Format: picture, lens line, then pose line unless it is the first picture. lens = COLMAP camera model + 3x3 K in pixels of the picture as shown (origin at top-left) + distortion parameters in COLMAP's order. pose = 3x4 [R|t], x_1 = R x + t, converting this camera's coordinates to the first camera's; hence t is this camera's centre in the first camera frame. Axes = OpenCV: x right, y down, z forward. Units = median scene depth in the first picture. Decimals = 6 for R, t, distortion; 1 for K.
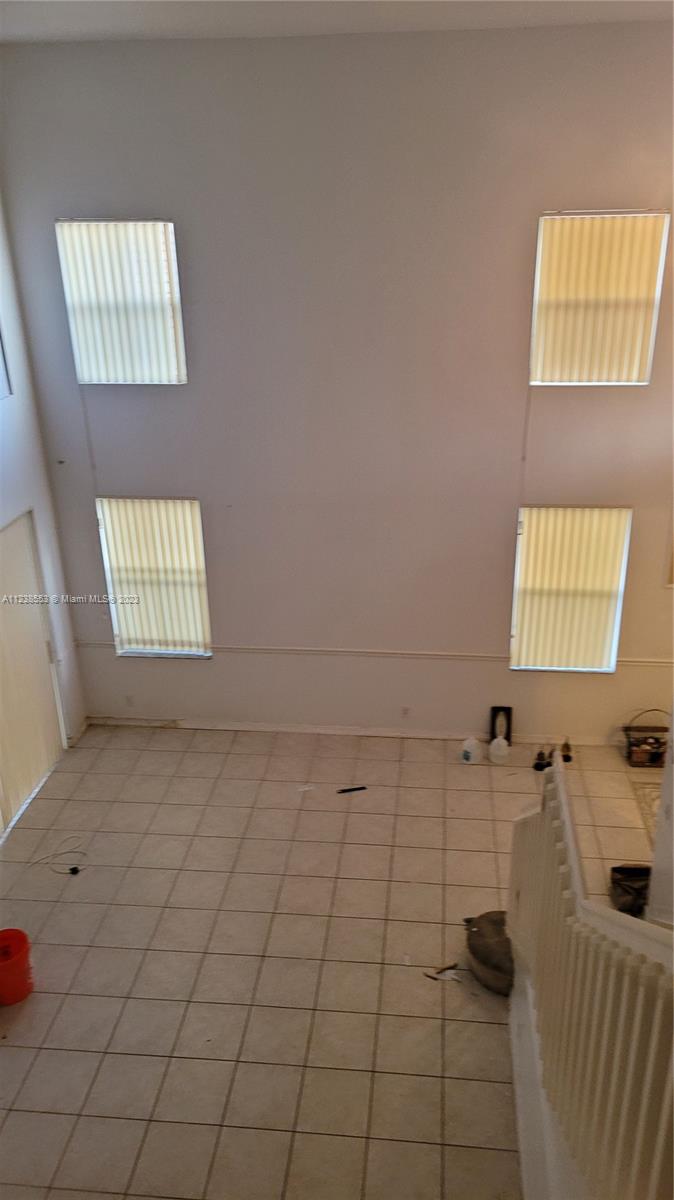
lens RADIAL K [[891.4, 0, 342.4], [0, 891.4, 601.7], [0, 0, 1]] dist [0.020394, 0.001284]
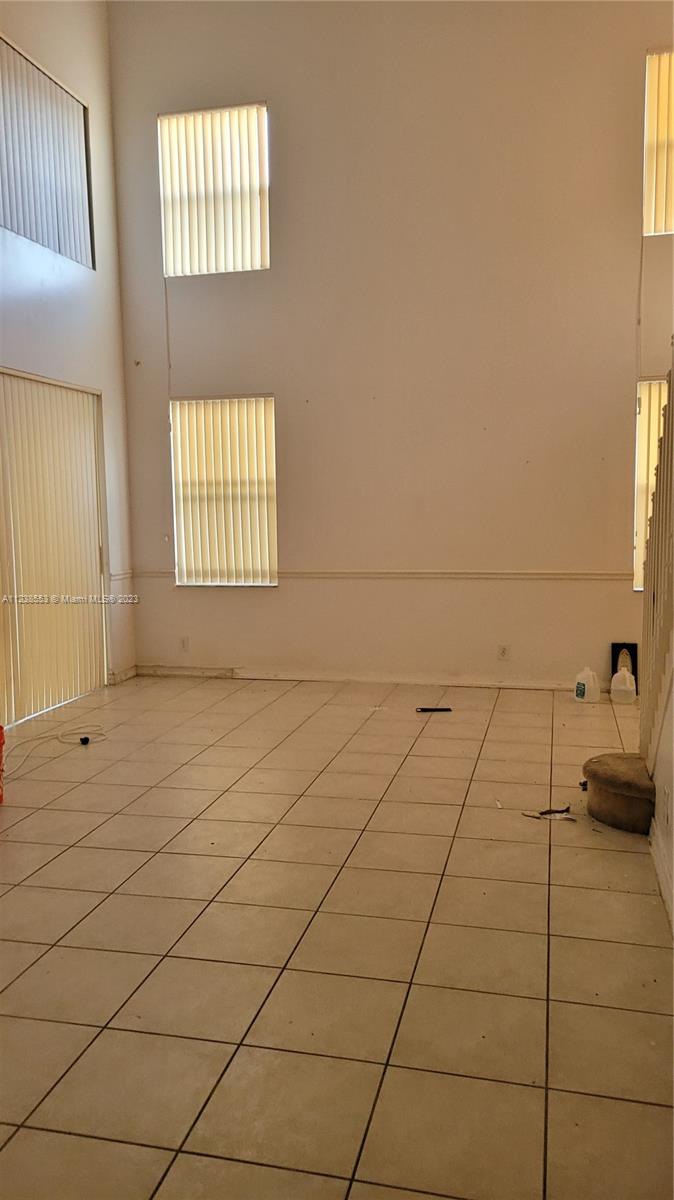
lens RADIAL K [[891.4, 0, 310.6], [0, 891.4, 592.2], [0, 0, 1]] dist [0.020394, 0.001284]
pose [[0.987271, 0.017031, -0.158132, 0.026250], [-0.064839, 0.950976, -0.302391, 0.353533], [0.145230, 0.308795, 0.939975, 0.193859]]
